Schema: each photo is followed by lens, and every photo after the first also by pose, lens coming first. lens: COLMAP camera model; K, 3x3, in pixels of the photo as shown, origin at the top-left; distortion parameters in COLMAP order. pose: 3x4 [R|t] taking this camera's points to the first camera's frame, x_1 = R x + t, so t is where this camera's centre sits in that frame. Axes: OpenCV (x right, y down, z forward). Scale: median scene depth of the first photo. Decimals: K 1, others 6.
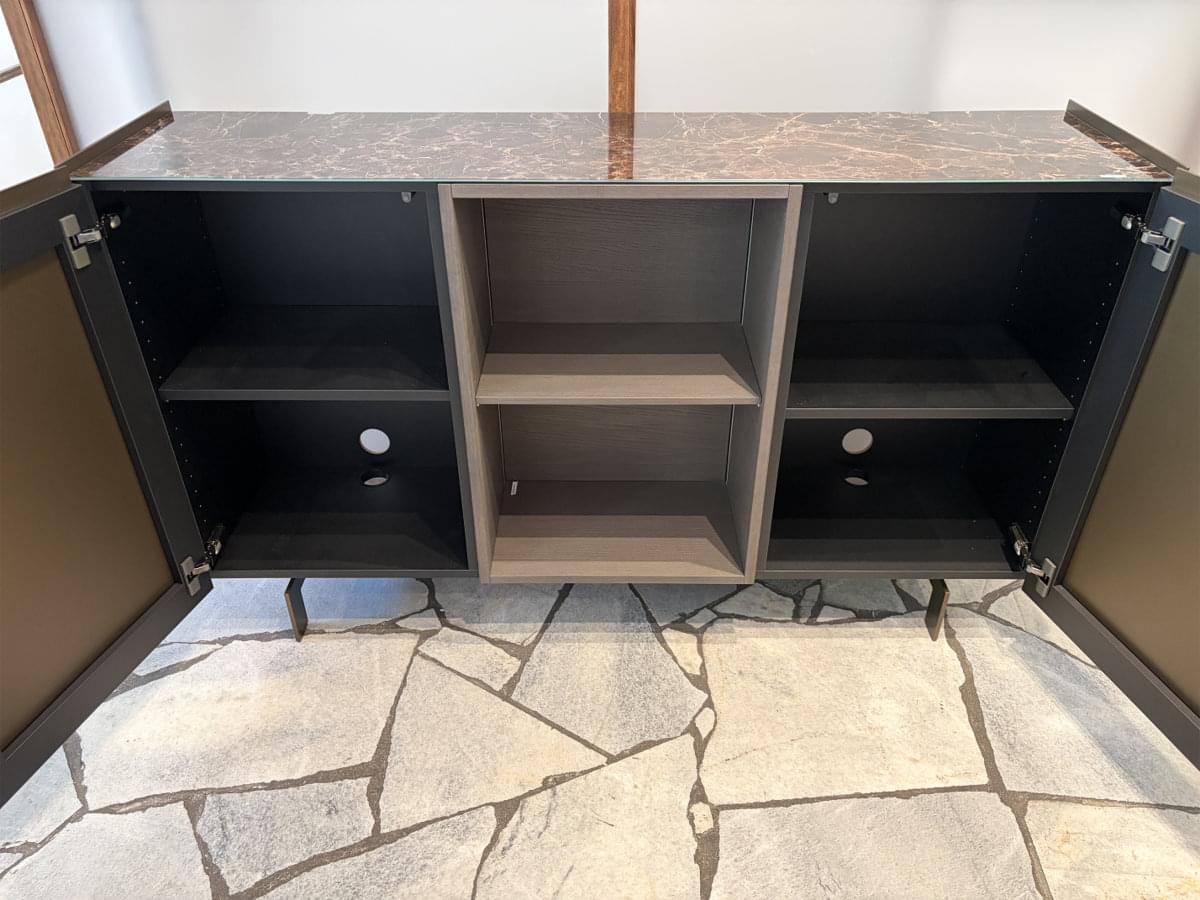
lens RADIAL K [[909.7, 0, 600.7], [0, 909.7, 456.2], [0, 0, 1]] dist [0.038554, -0.039701]
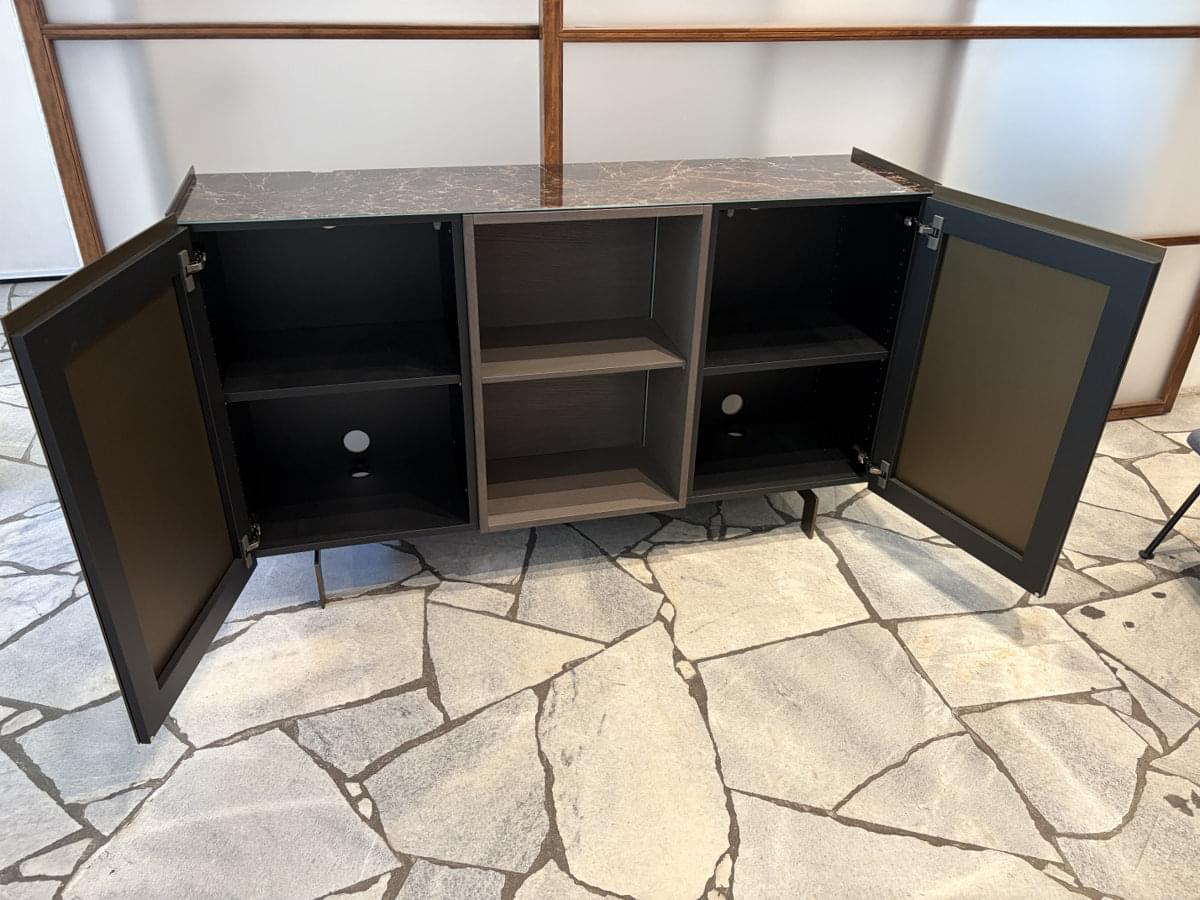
lens RADIAL K [[909.7, 0, 596.5], [0, 909.7, 456.1], [0, 0, 1]] dist [0.038554, -0.039701]
pose [[0.966389, -0.105209, 0.234571, -0.281052], [0.120851, 0.991239, -0.053299, 0.129617], [-0.226908, 0.079855, 0.970637, -0.284167]]
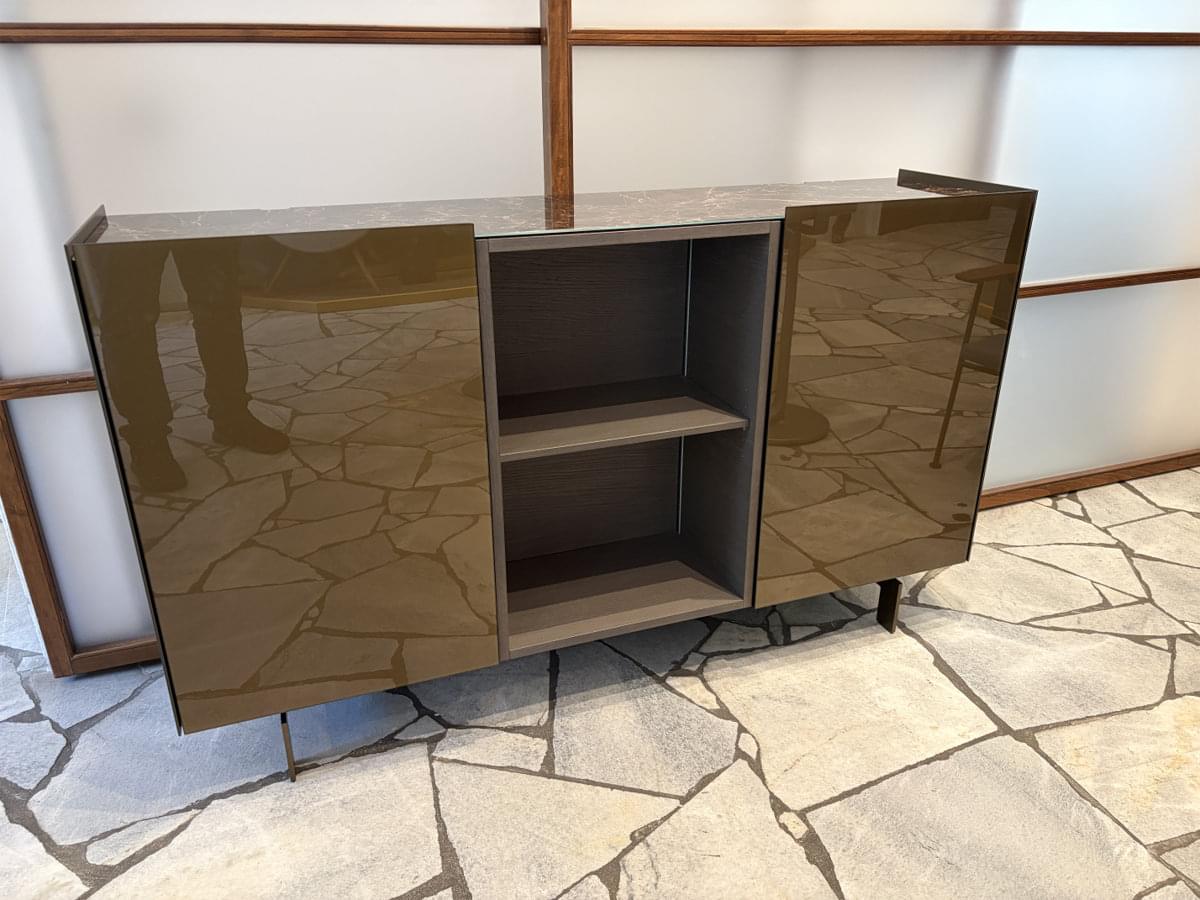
lens RADIAL K [[909.7, 0, 599.6], [0, 909.7, 456.4], [0, 0, 1]] dist [0.038554, -0.039701]
pose [[0.934708, -0.139836, 0.326751, -0.342346], [0.196649, 0.969281, -0.147725, 0.099686], [-0.296057, 0.202335, 0.933494, 0.029646]]
